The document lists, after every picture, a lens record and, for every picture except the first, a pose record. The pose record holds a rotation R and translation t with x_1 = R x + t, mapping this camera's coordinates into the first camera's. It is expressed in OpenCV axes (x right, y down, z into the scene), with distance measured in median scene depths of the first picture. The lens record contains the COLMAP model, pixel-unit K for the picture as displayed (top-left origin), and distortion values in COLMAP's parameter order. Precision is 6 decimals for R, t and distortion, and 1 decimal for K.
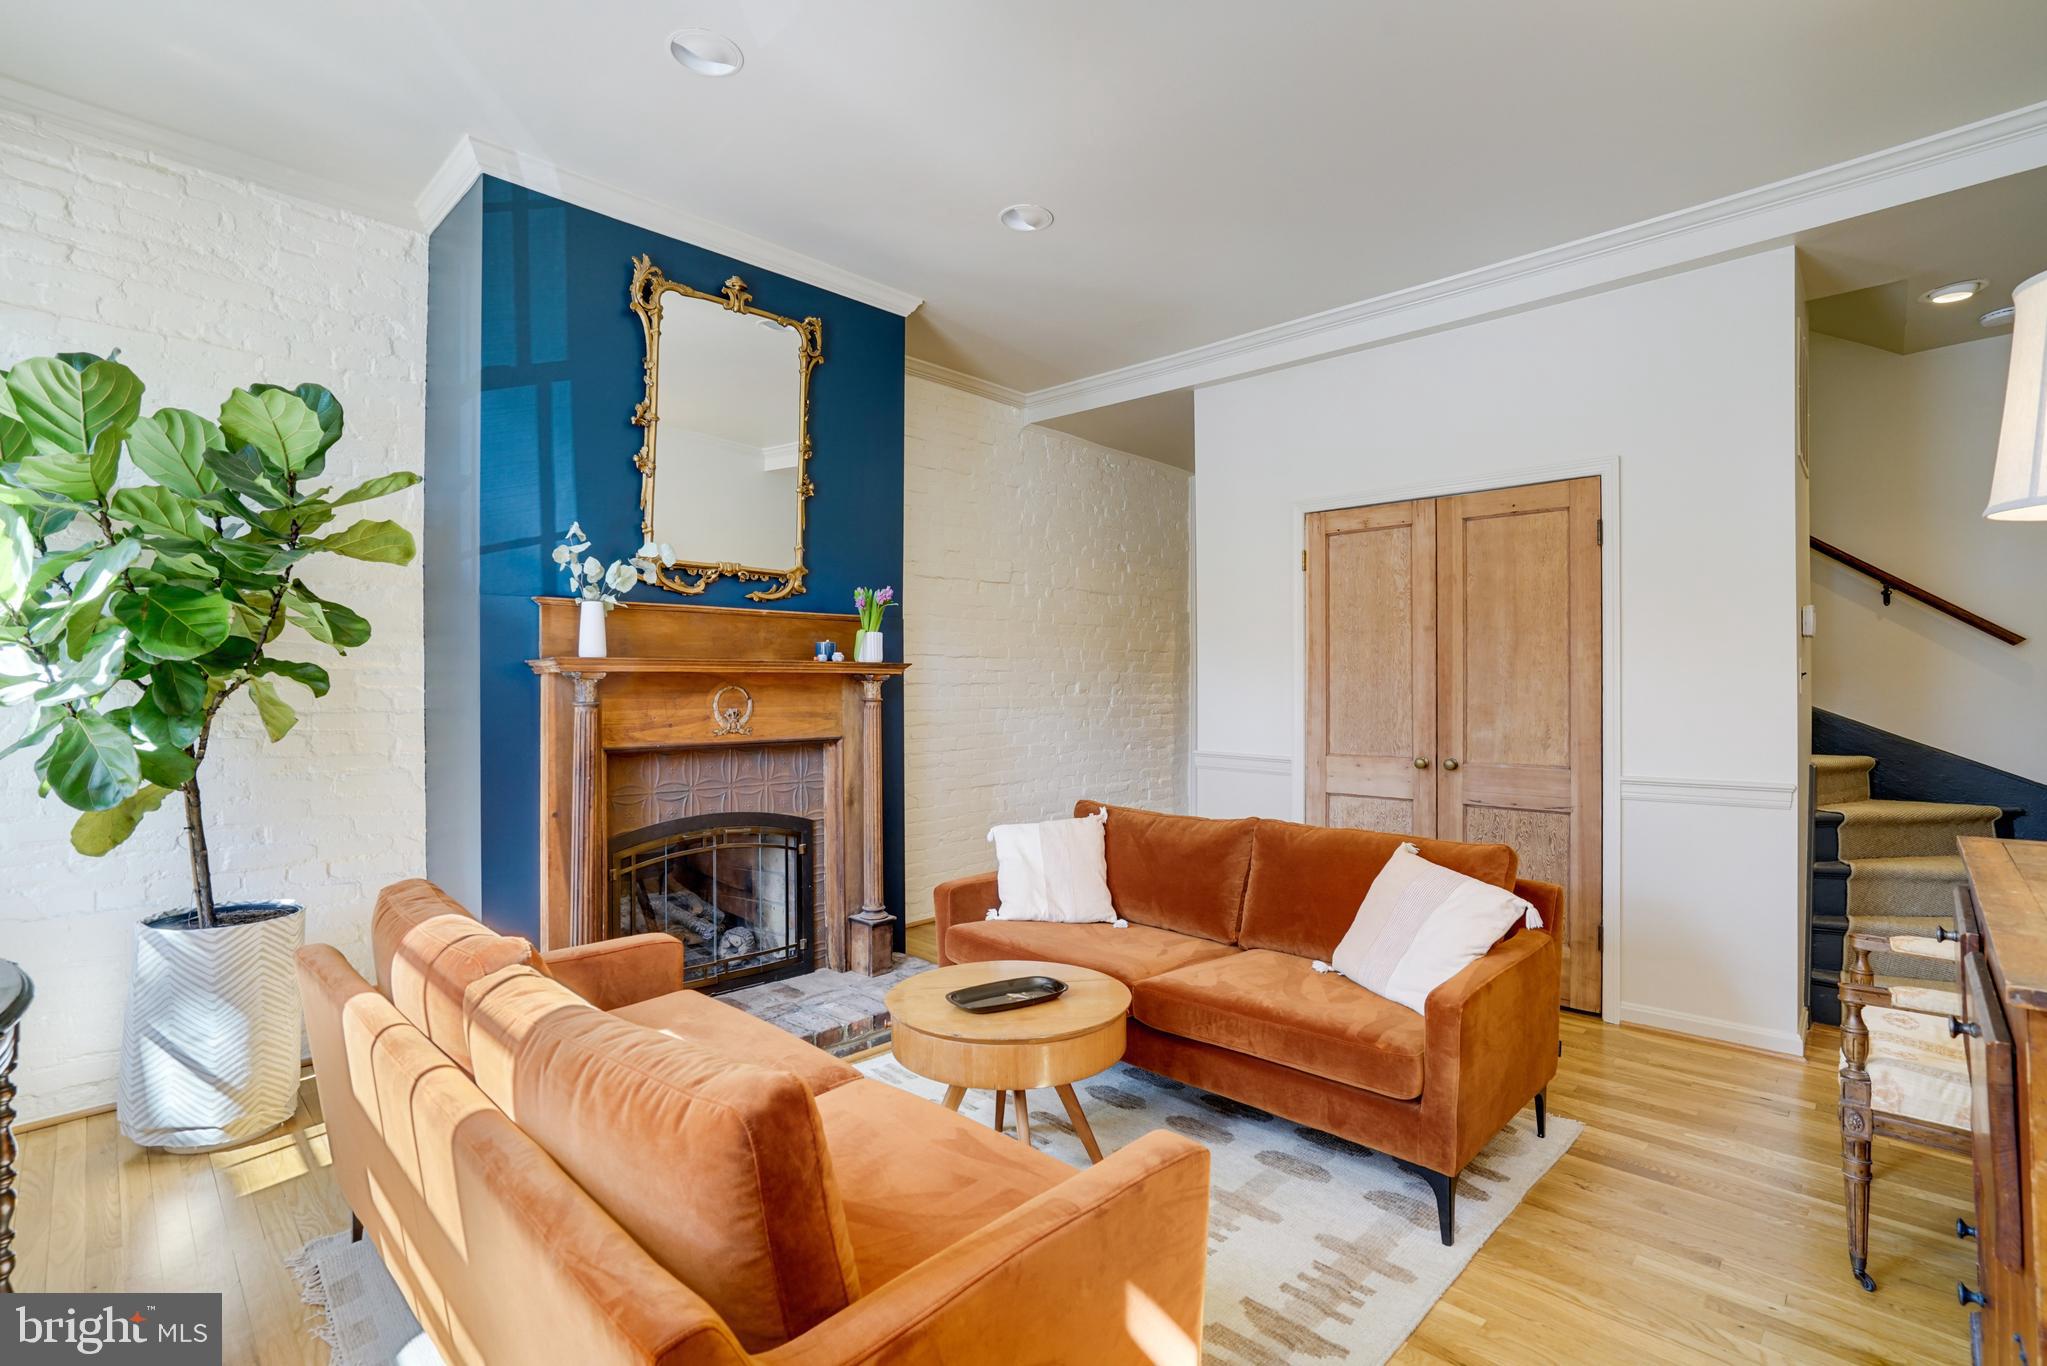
lens RADIAL K [[950.1, 0, 1015.5], [0, 950.1, 684.8], [0, 0, 1]] dist [-0.052086, 0.019878]
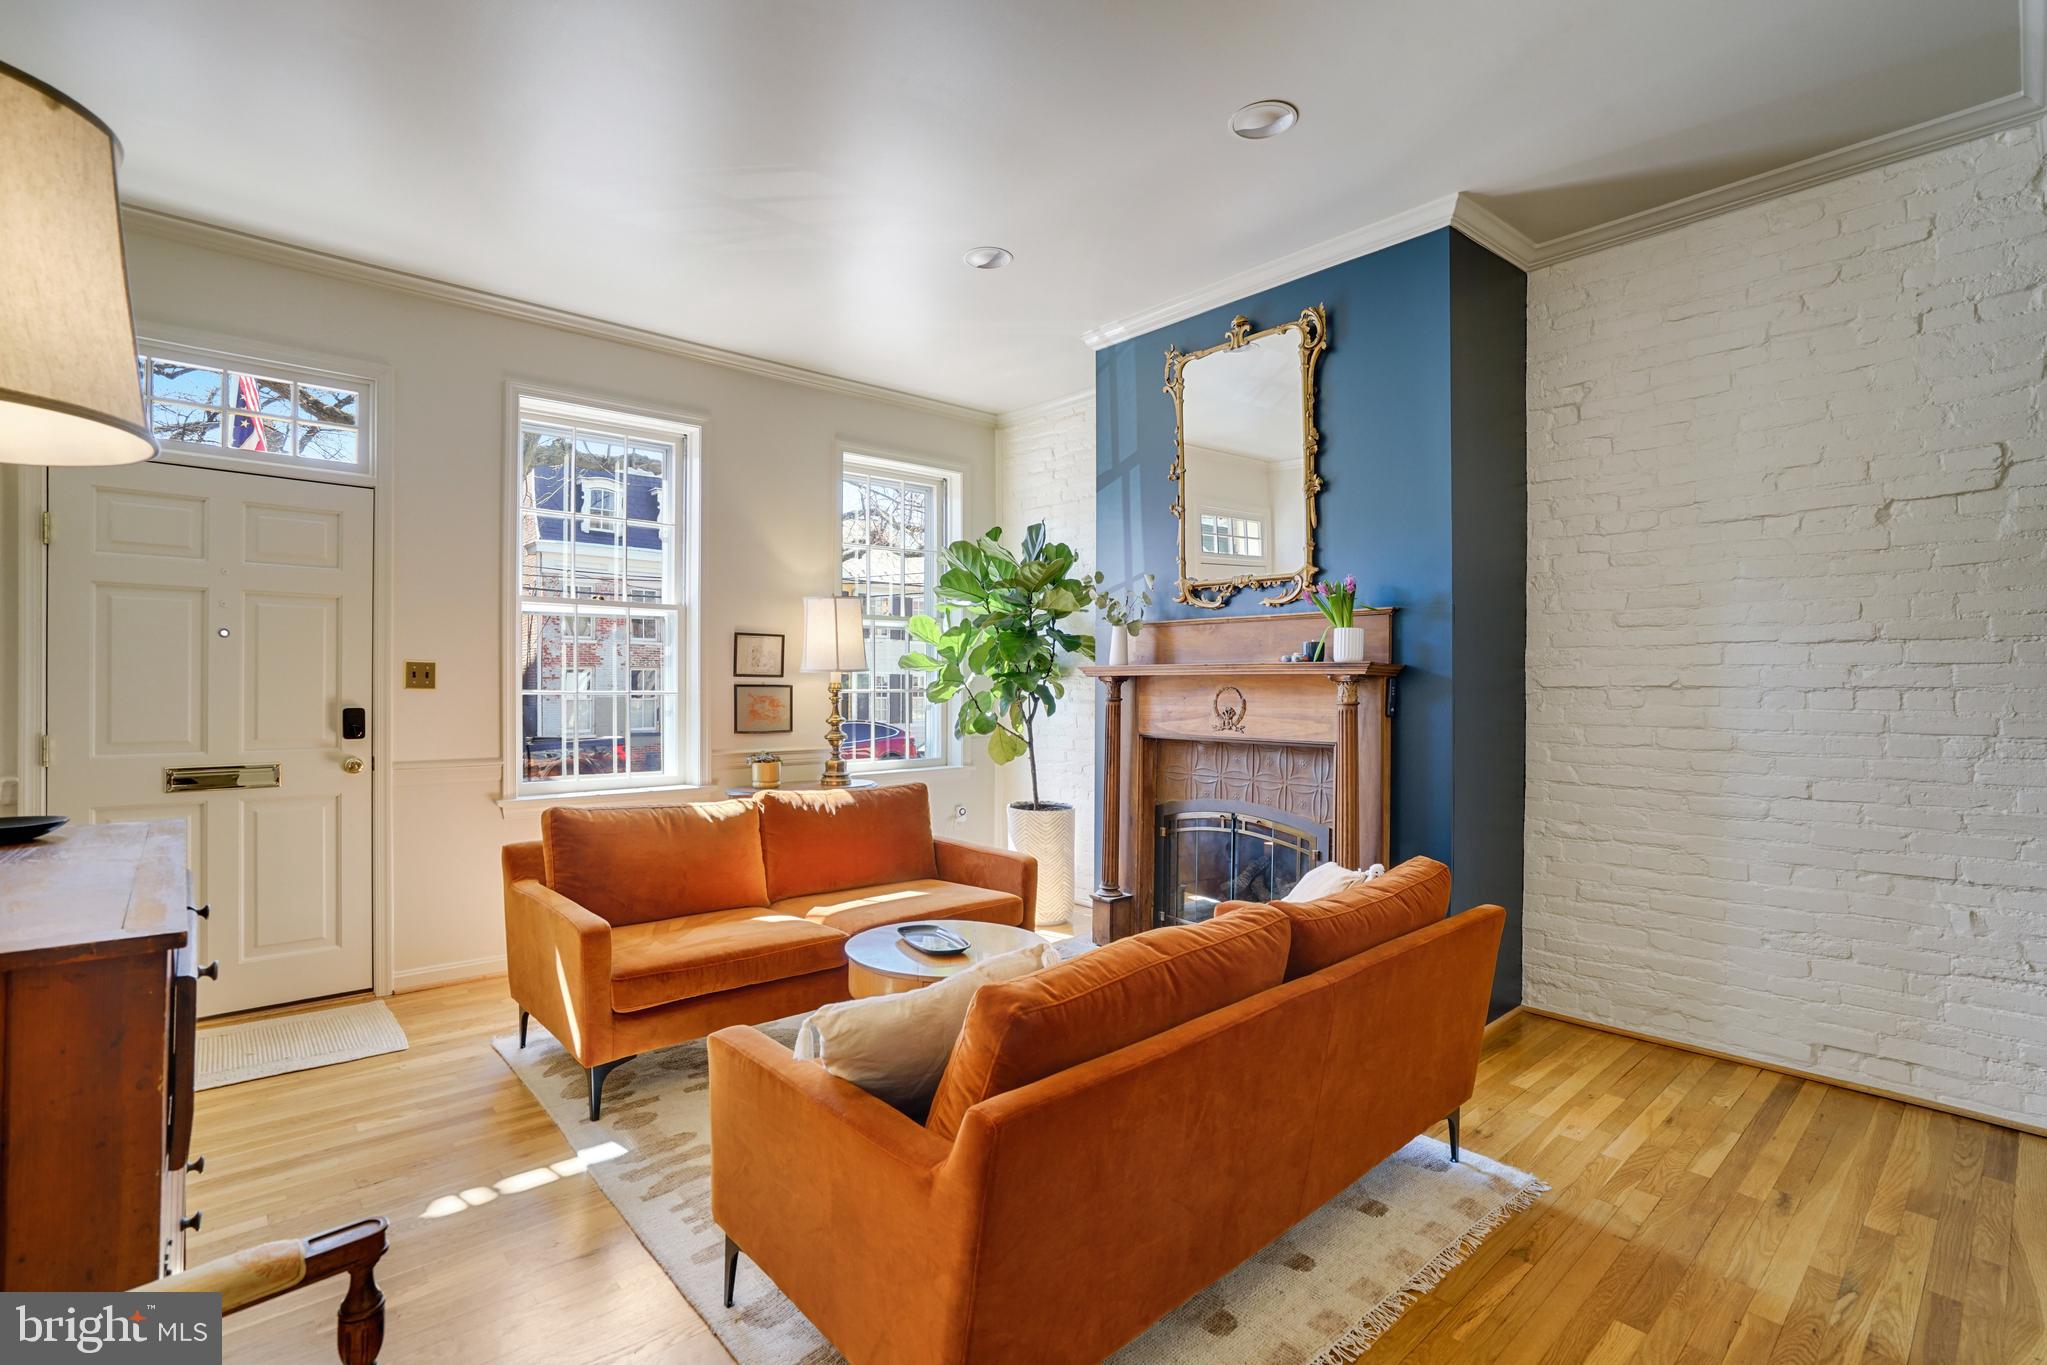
lens RADIAL K [[950.1, 0, 1015.5], [0, 950.1, 684.3], [0, 0, 1]] dist [-0.052086, 0.019878]
pose [[-0.050857, -0.004017, -0.998698, 0.775306], [-0.007988, 0.999962, -0.003615, 0.003389], [0.998674, 0.007794, -0.050888, 0.758887]]
